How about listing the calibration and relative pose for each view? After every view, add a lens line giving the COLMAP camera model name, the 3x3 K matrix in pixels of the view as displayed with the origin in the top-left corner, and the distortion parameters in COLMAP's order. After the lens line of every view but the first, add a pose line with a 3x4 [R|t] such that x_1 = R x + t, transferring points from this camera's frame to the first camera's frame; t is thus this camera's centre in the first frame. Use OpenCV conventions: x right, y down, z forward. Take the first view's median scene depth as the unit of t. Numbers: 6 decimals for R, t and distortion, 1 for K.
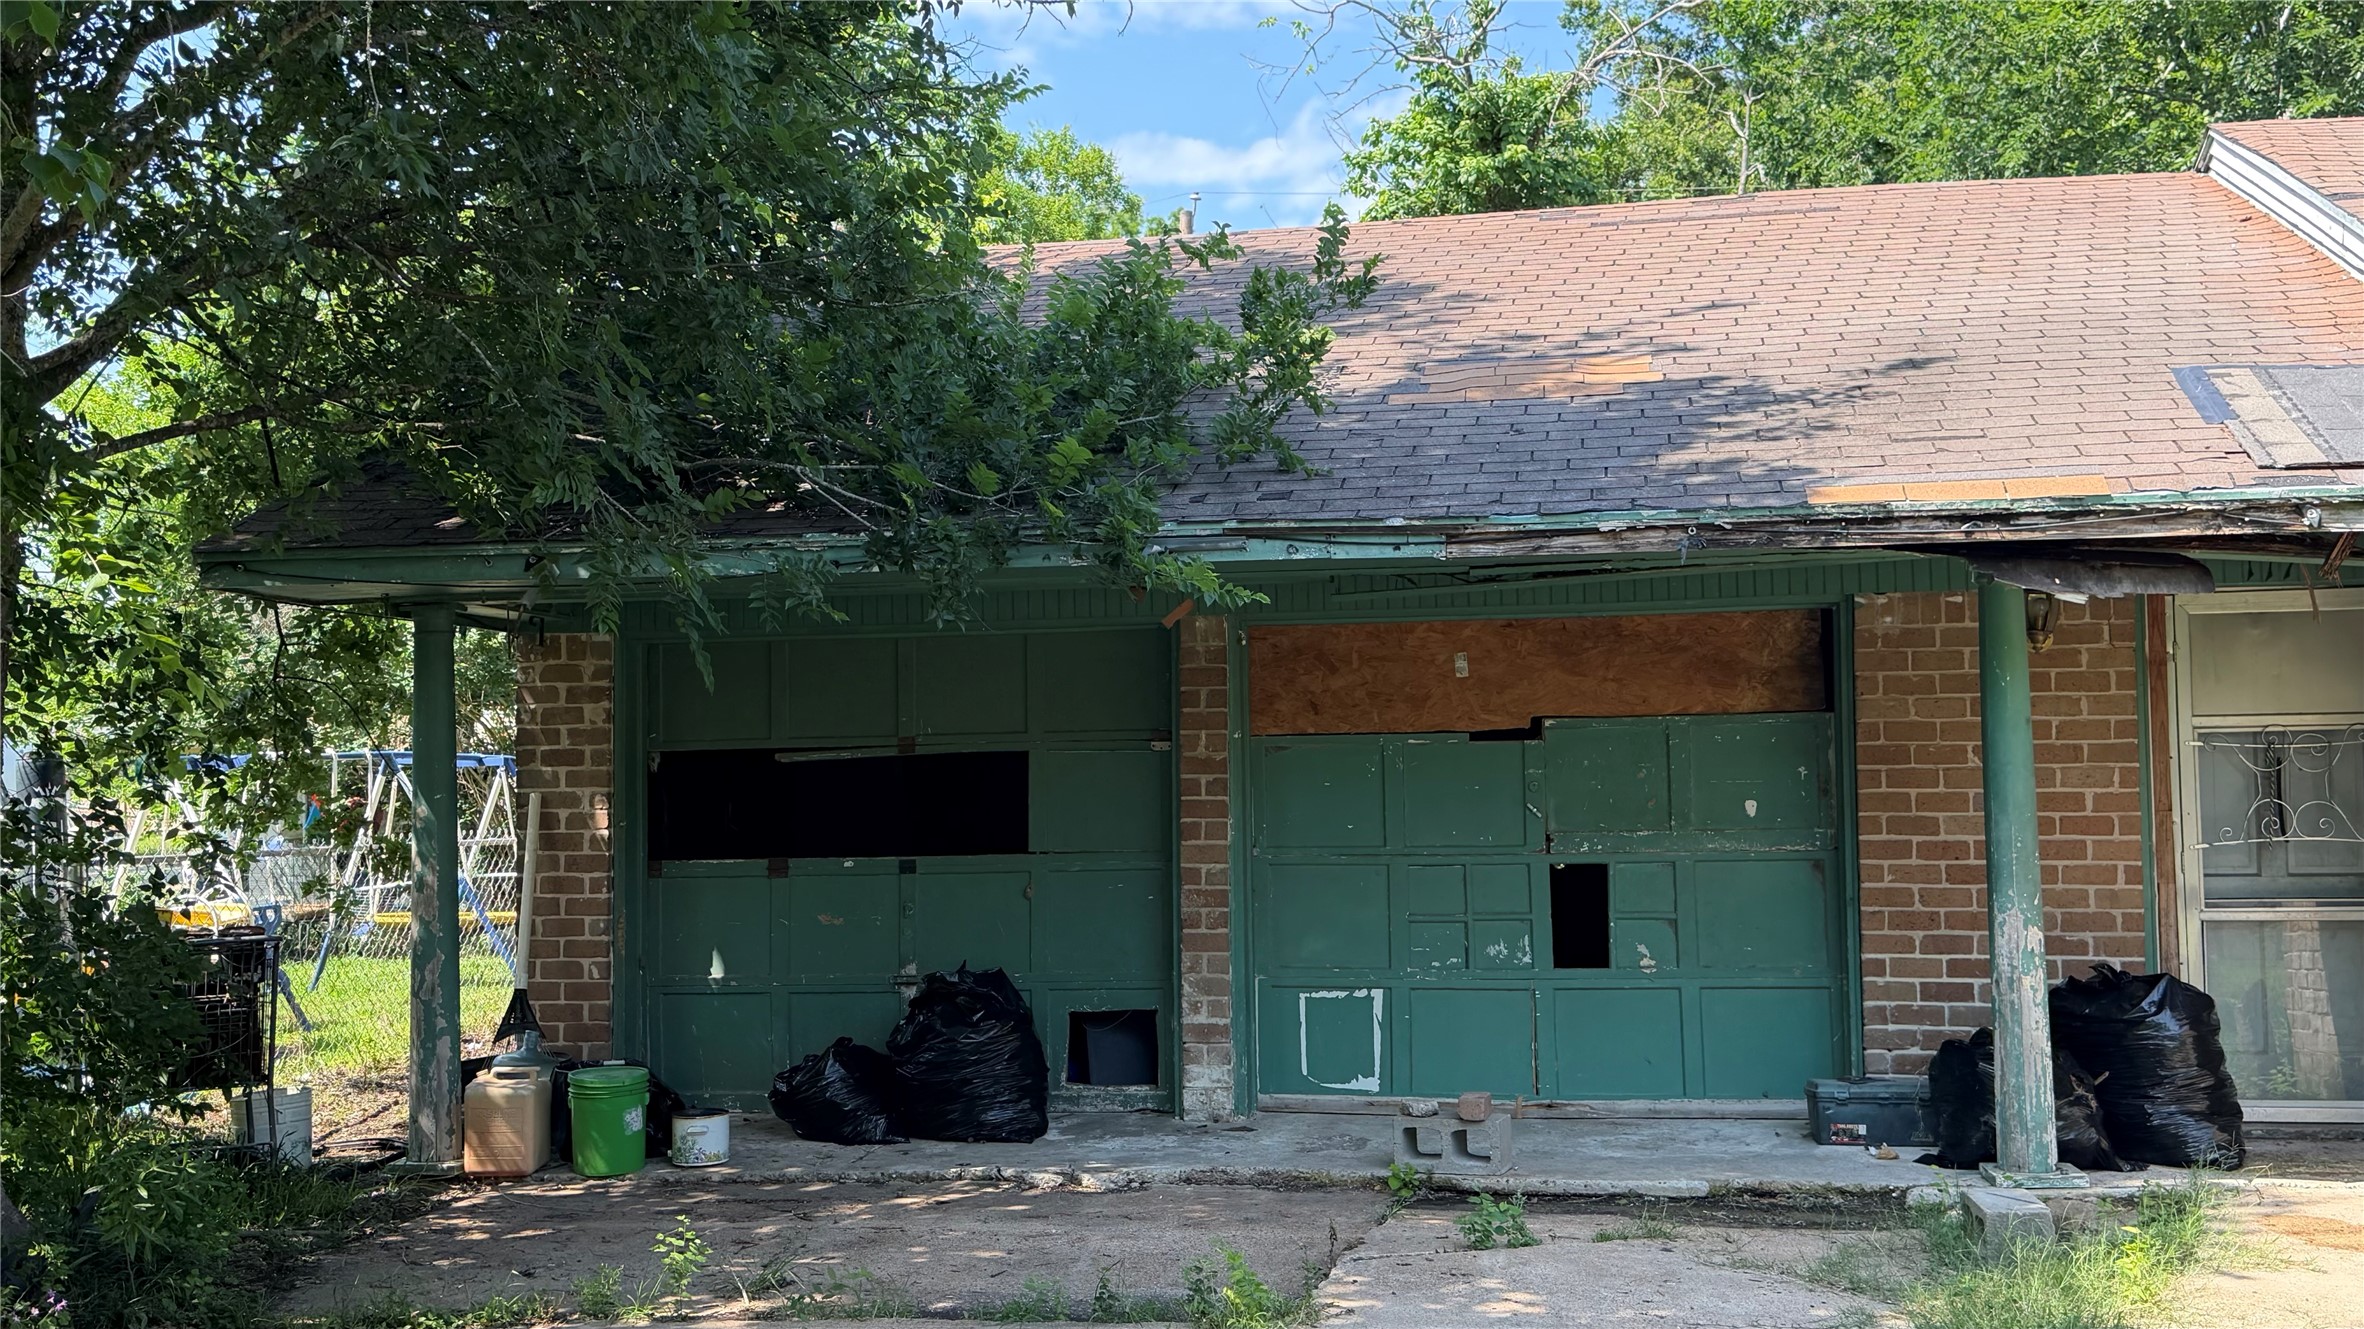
lens RADIAL K [[2449.9, 0, 1173.3], [0, 2449.9, 672.9], [0, 0, 1]] dist [0.208153, -0.485859]
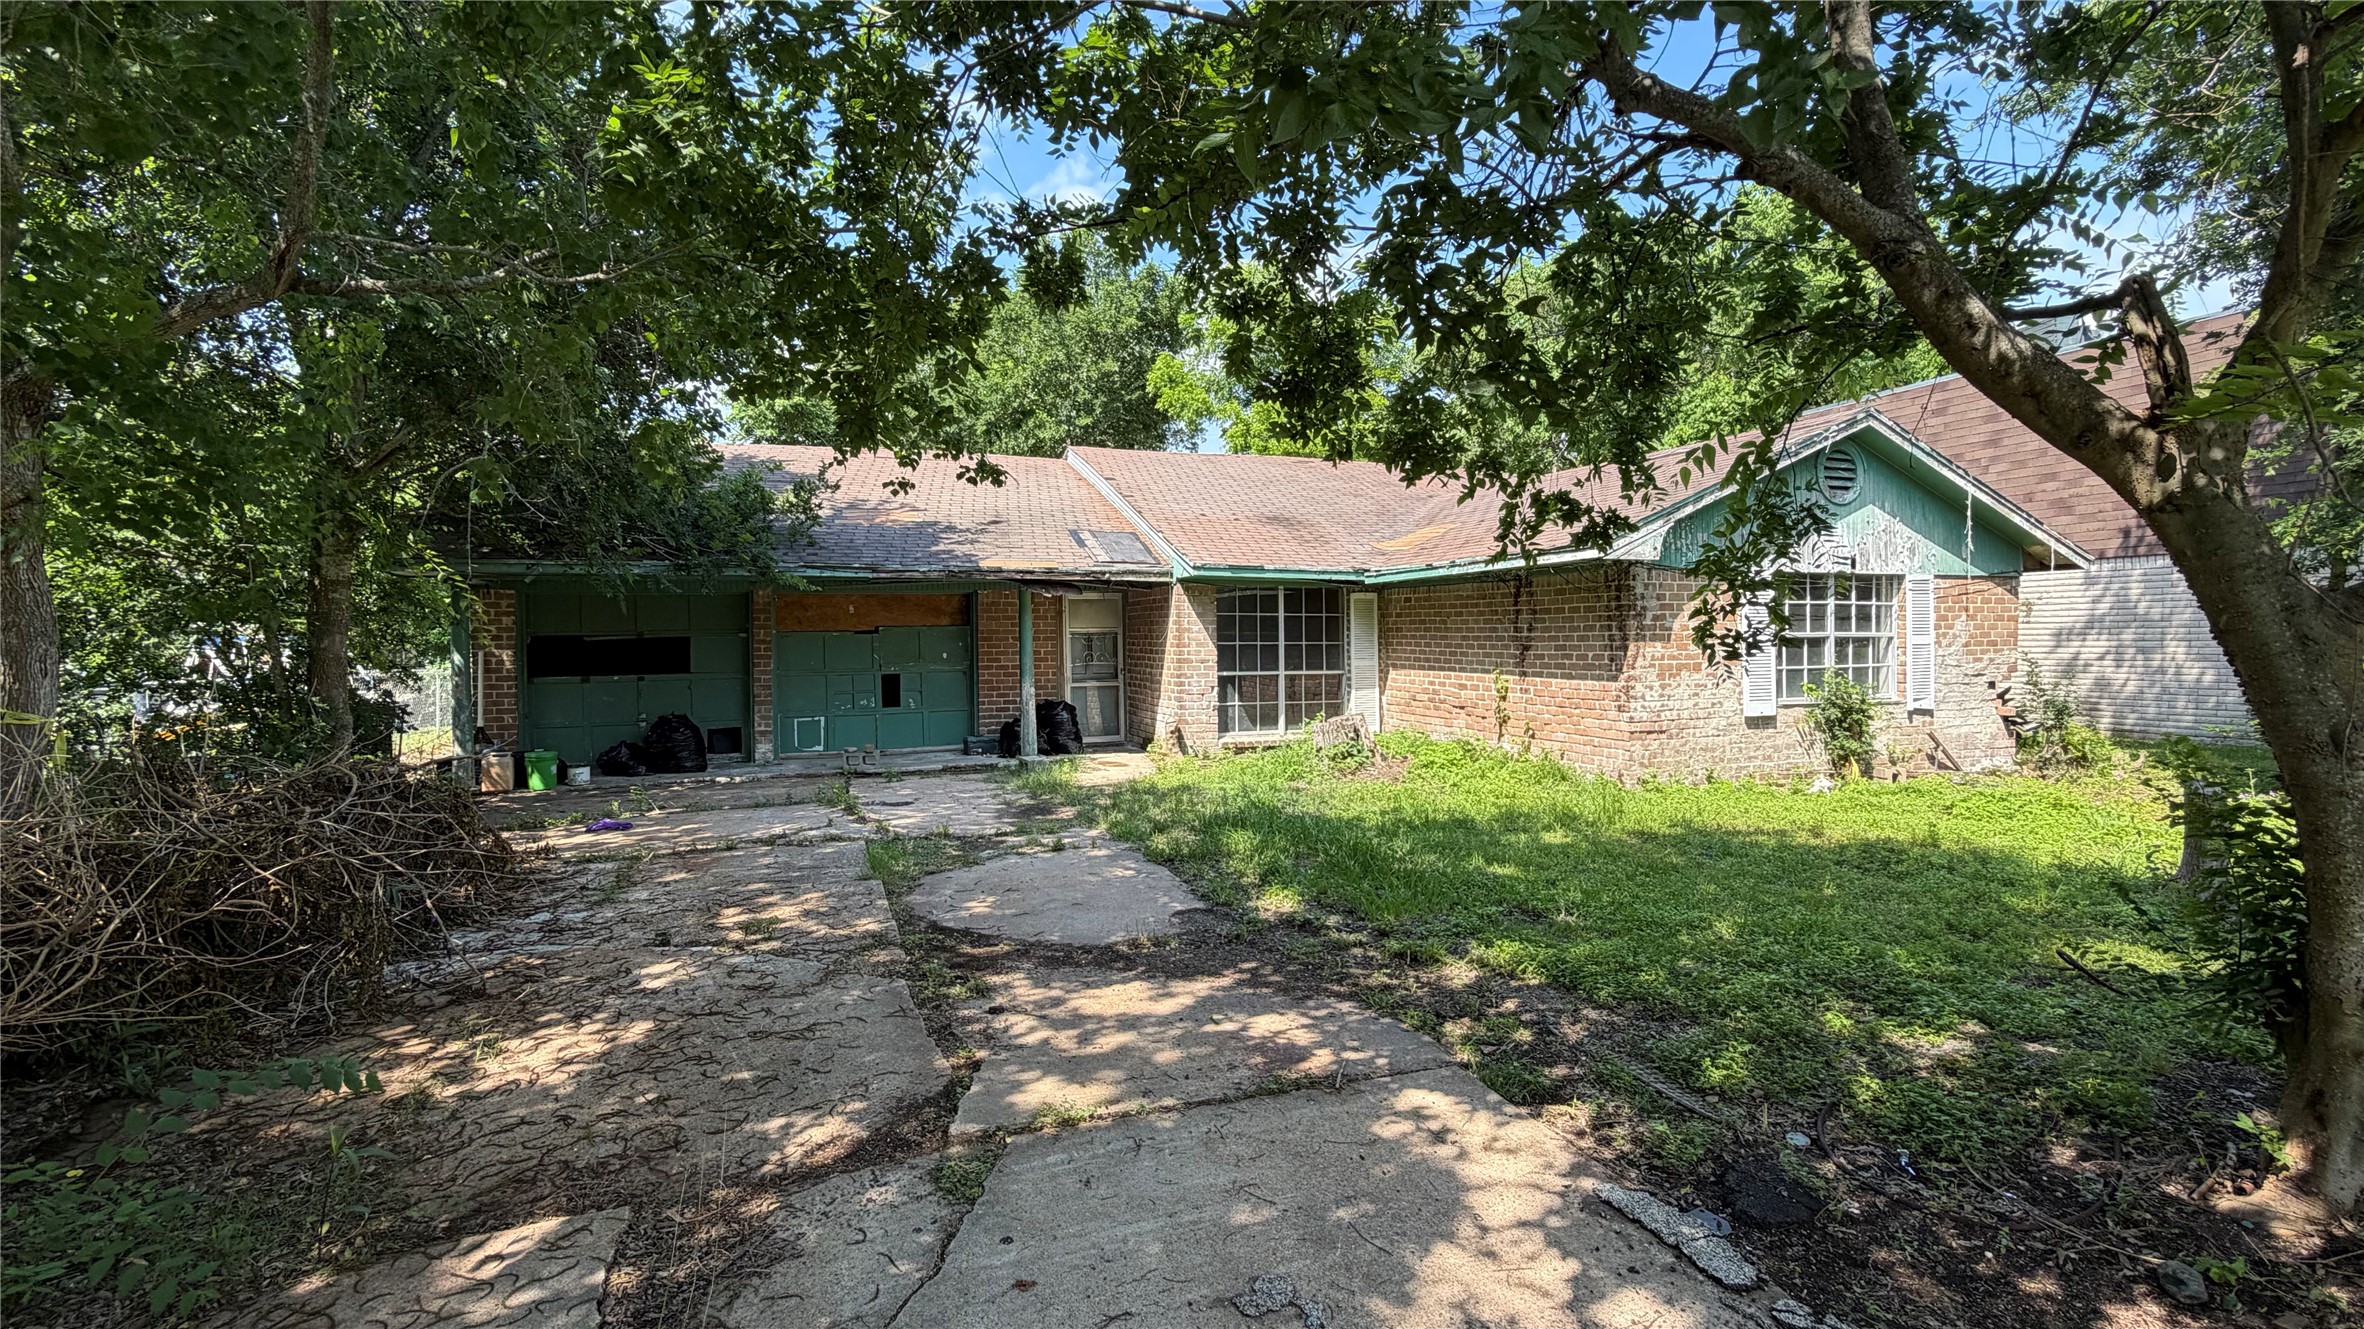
lens RADIAL K [[1073.7, 0, 1182.0], [0, 1073.7, 664.5], [0, 0, 1]] dist [0.000236, 0.000005]
pose [[0.858515, -0.007023, 0.512741, -0.237869], [-0.019872, 0.998699, 0.046953, -0.005769], [-0.512404, -0.050499, 0.857258, -0.385881]]
